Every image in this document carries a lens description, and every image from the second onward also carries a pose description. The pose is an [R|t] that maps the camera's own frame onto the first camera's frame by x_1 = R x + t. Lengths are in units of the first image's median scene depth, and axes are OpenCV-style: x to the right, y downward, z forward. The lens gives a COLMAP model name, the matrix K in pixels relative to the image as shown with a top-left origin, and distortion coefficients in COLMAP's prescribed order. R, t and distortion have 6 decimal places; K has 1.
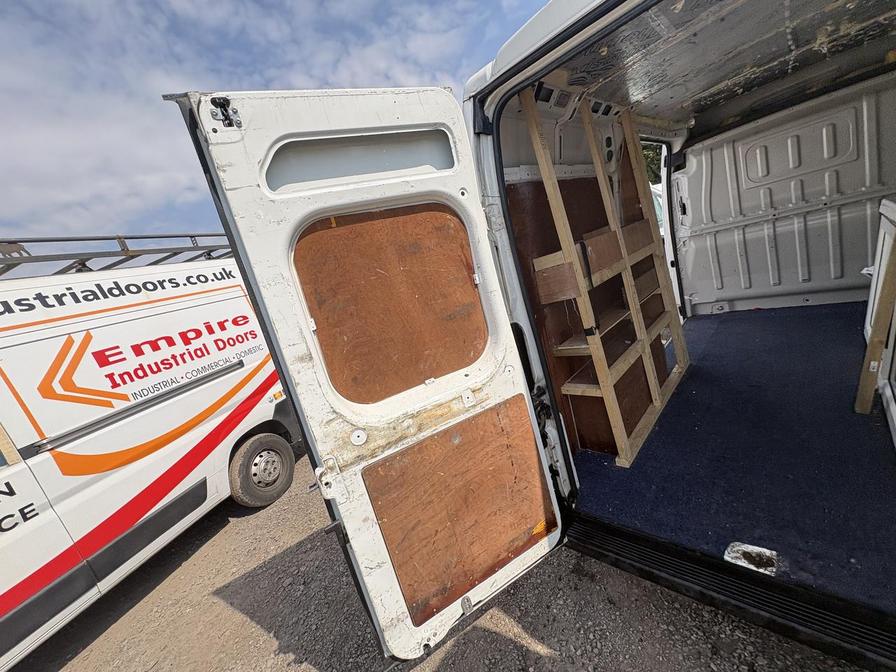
lens RADIAL K [[357.5, 0, 447.4], [0, 357.5, 336.9], [0, 0, 1]] dist [0.001350, 0.000242]
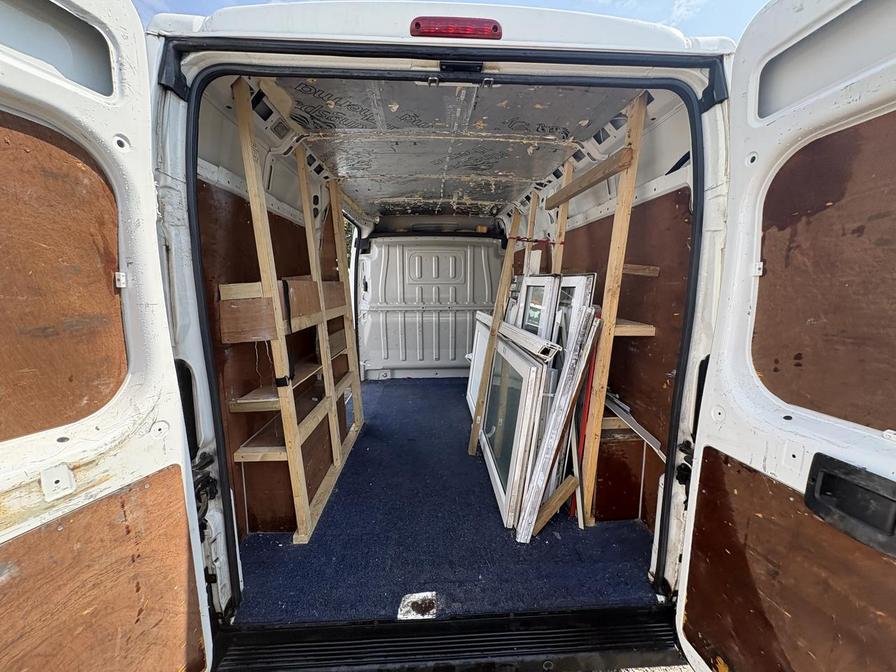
lens RADIAL K [[357.5, 0, 447.4], [0, 357.5, 336.9], [0, 0, 1]] dist [0.001350, 0.000242]
pose [[0.652525, 0.161789, 0.740294, 0.004657], [-0.026426, 0.981206, -0.191147, 0.032803], [-0.757306, 0.105165, 0.644537, 0.137089]]
